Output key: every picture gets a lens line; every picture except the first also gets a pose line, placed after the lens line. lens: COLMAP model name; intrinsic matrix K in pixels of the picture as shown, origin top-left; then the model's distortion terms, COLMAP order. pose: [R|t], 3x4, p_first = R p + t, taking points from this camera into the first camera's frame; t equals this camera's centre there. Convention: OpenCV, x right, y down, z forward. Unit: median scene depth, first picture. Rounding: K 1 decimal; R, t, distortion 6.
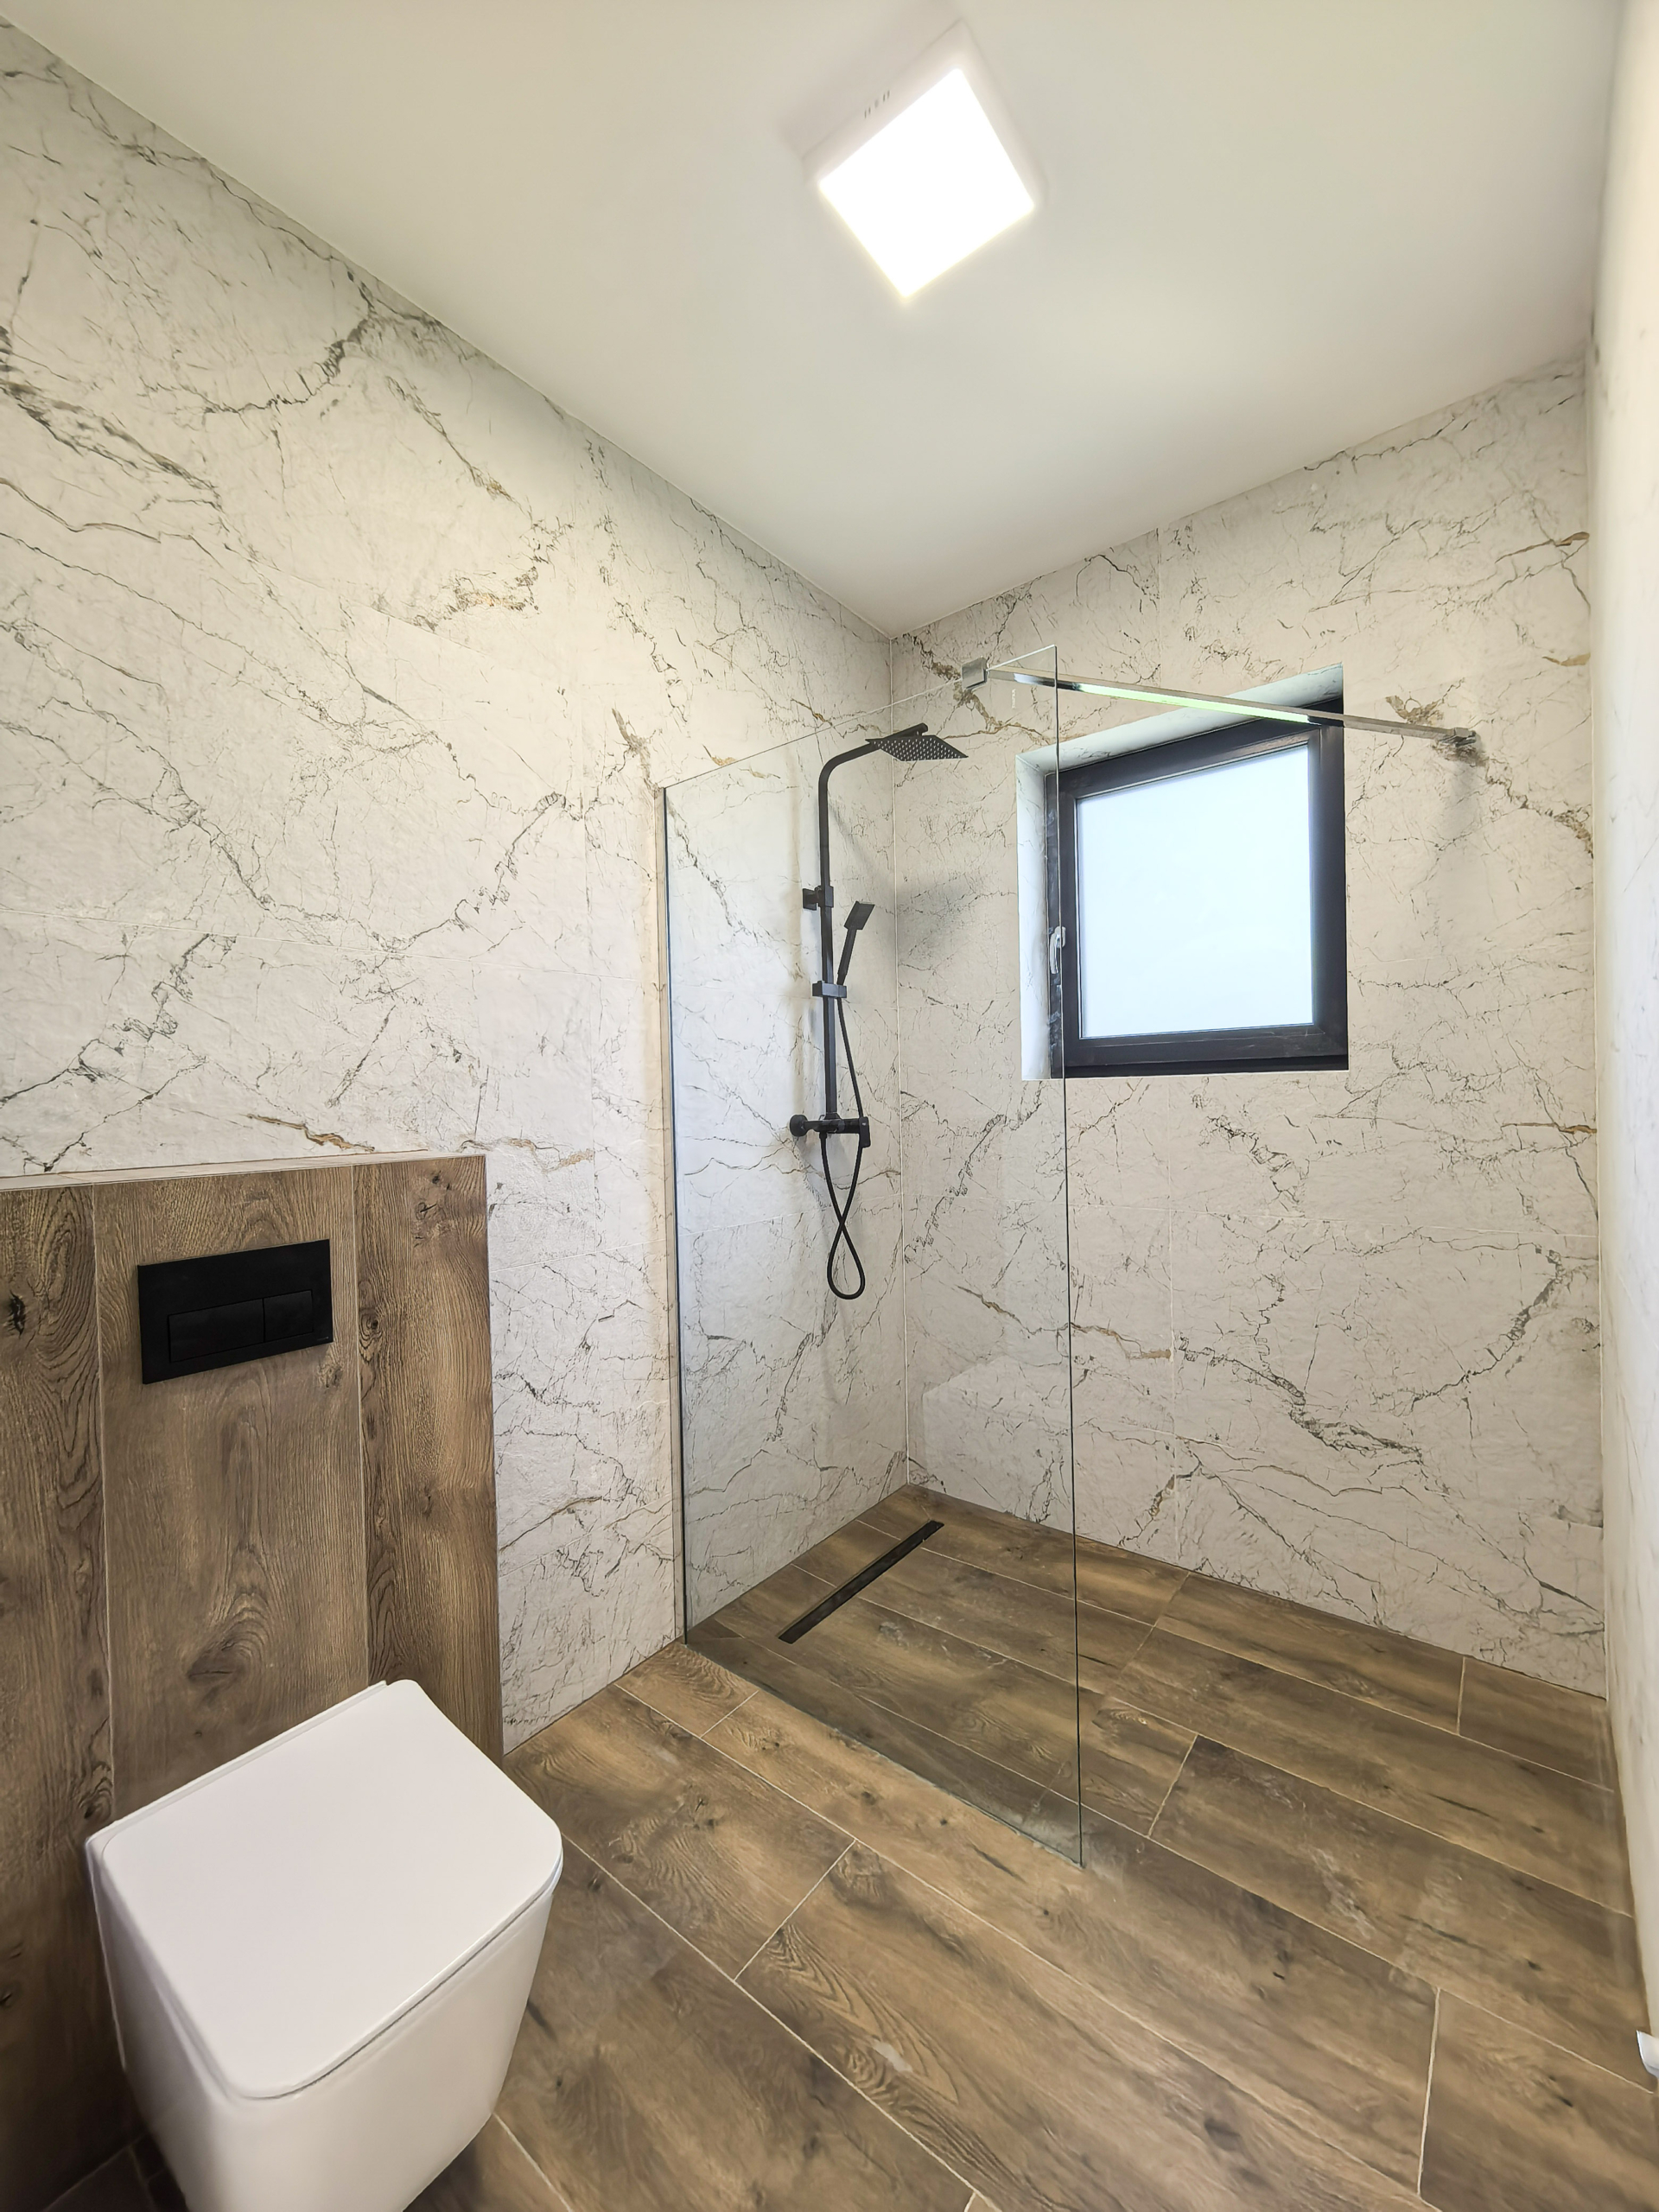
lens RADIAL K [[858.3, 0, 829.5], [0, 858.3, 1106.0], [0, 0, 1]] dist [0.001261, -0.000403]
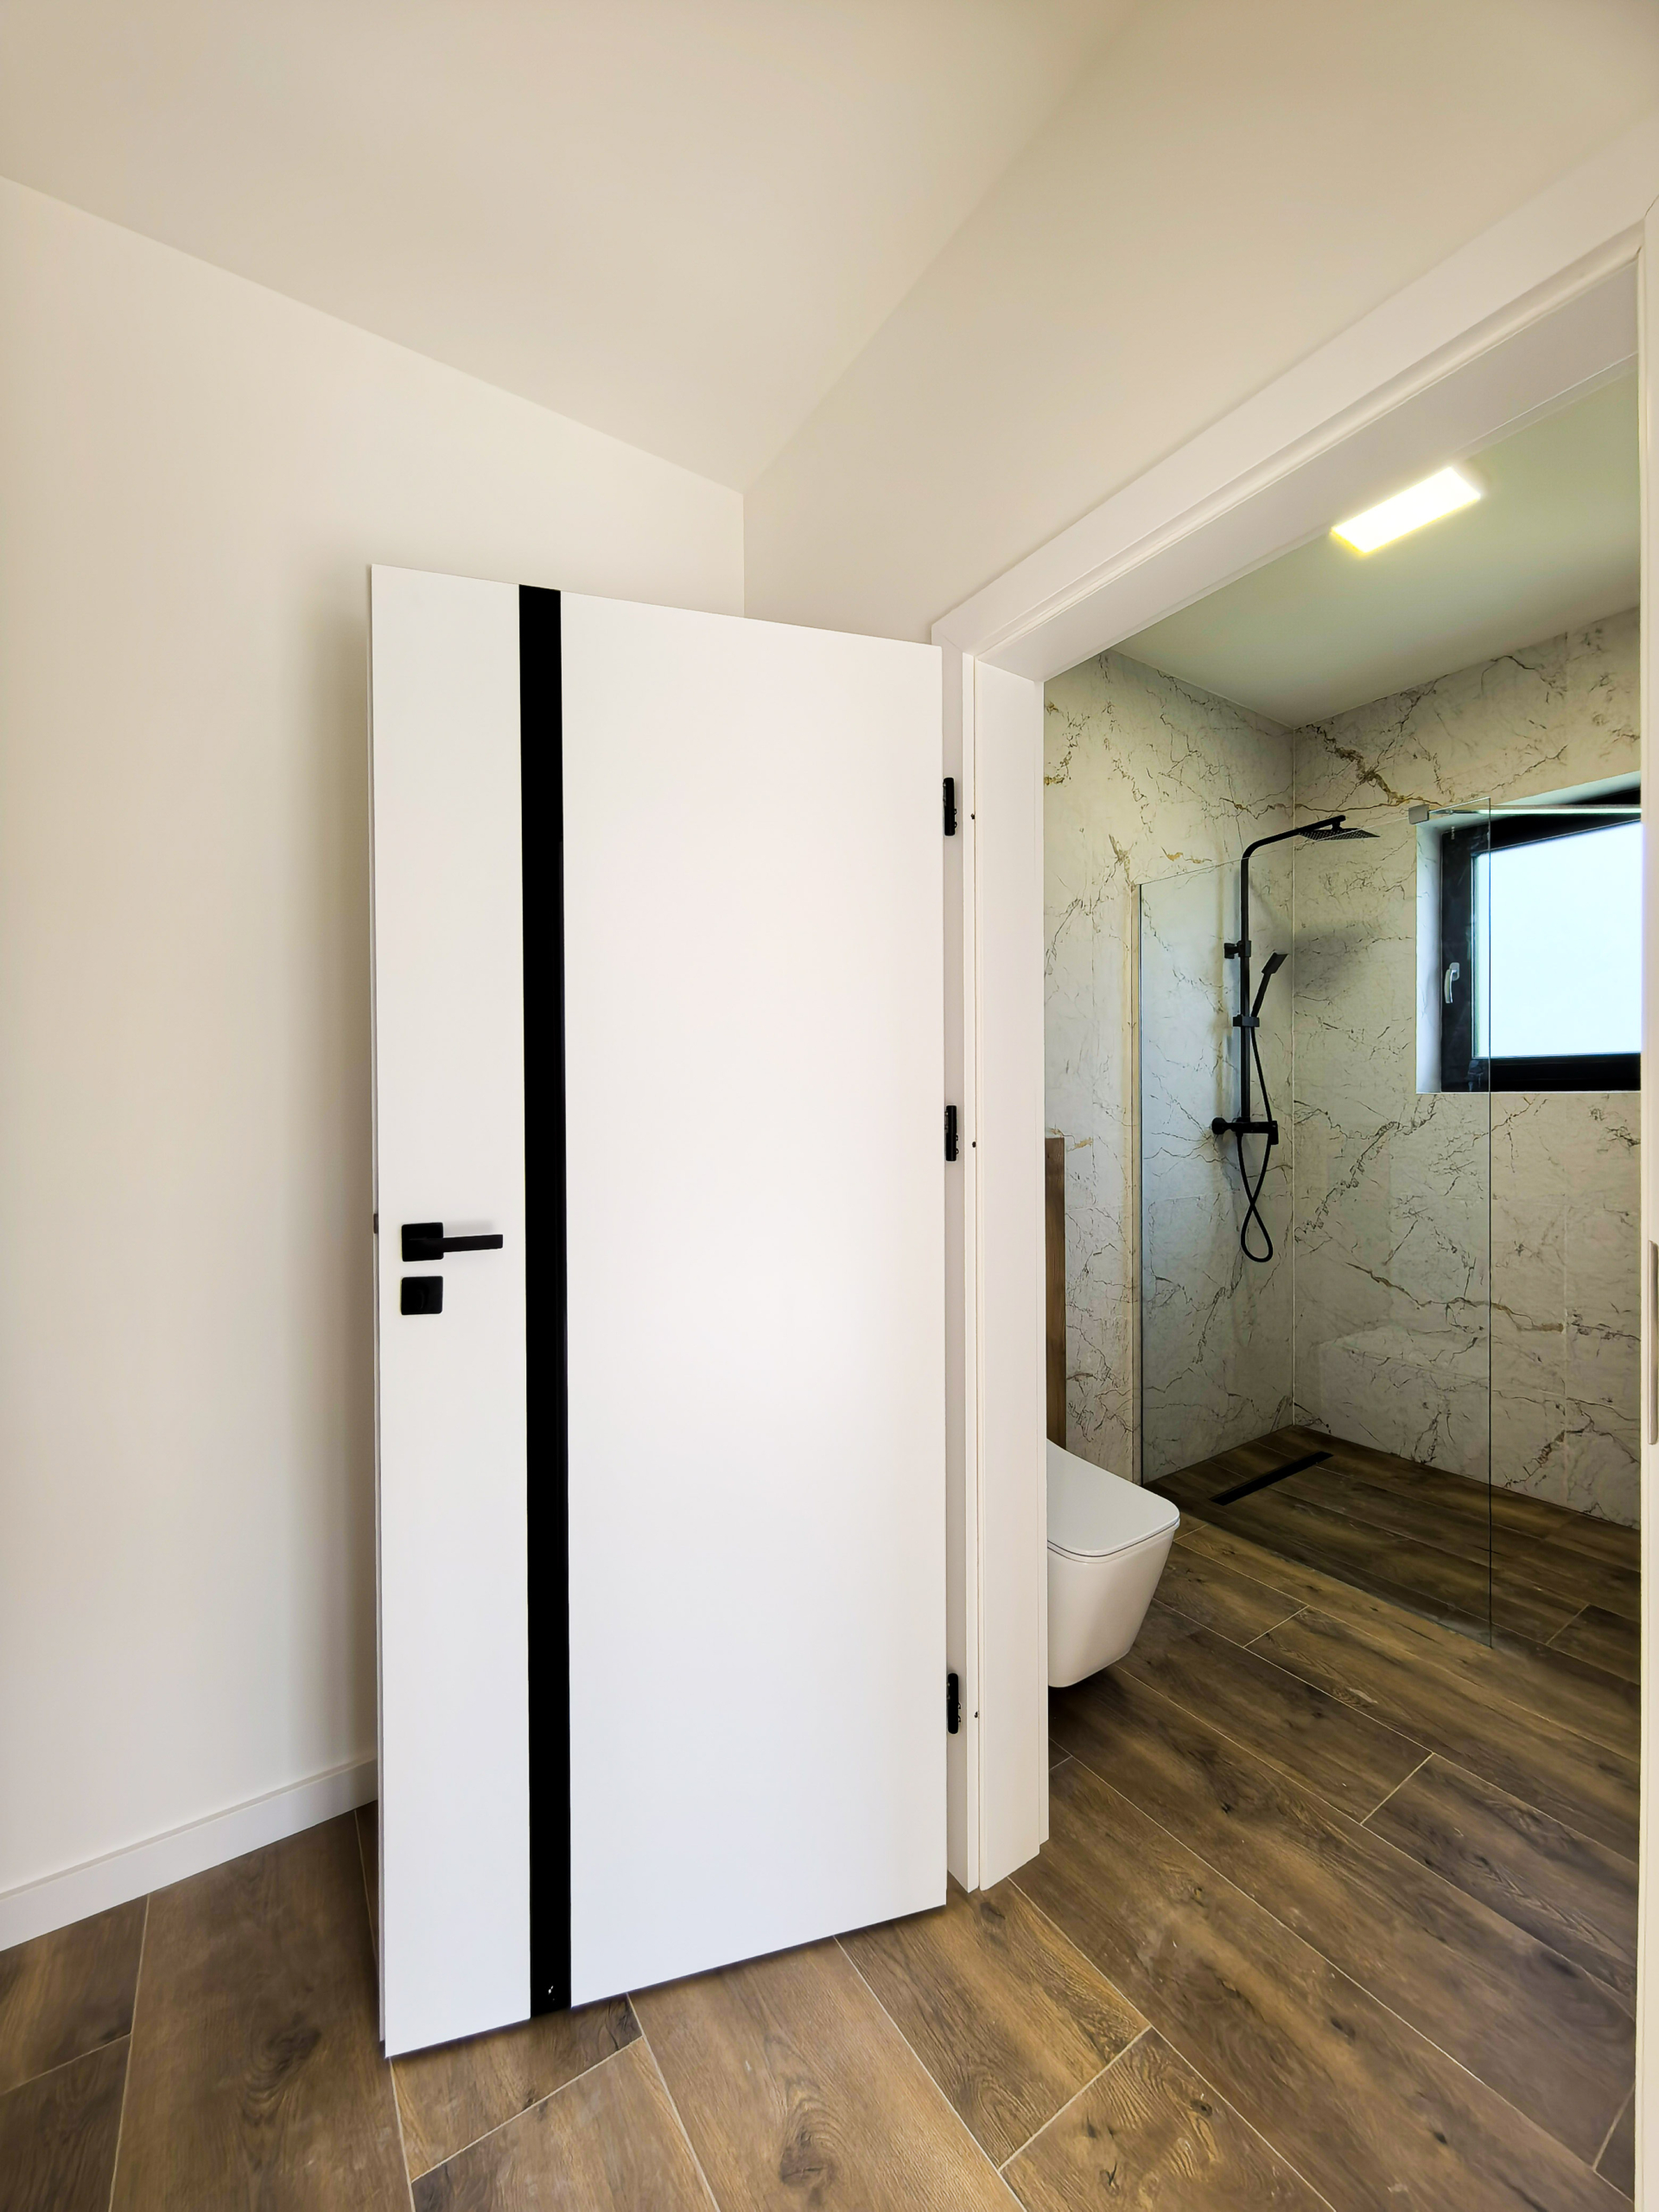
lens RADIAL K [[858.3, 0, 829.5], [0, 858.3, 1106.0], [0, 0, 1]] dist [0.001261, -0.000403]
pose [[0.951382, 0.020253, -0.307346, -0.205225], [-0.020136, 0.999791, 0.003551, -0.000187], [0.307354, 0.002810, 0.951591, -0.434025]]
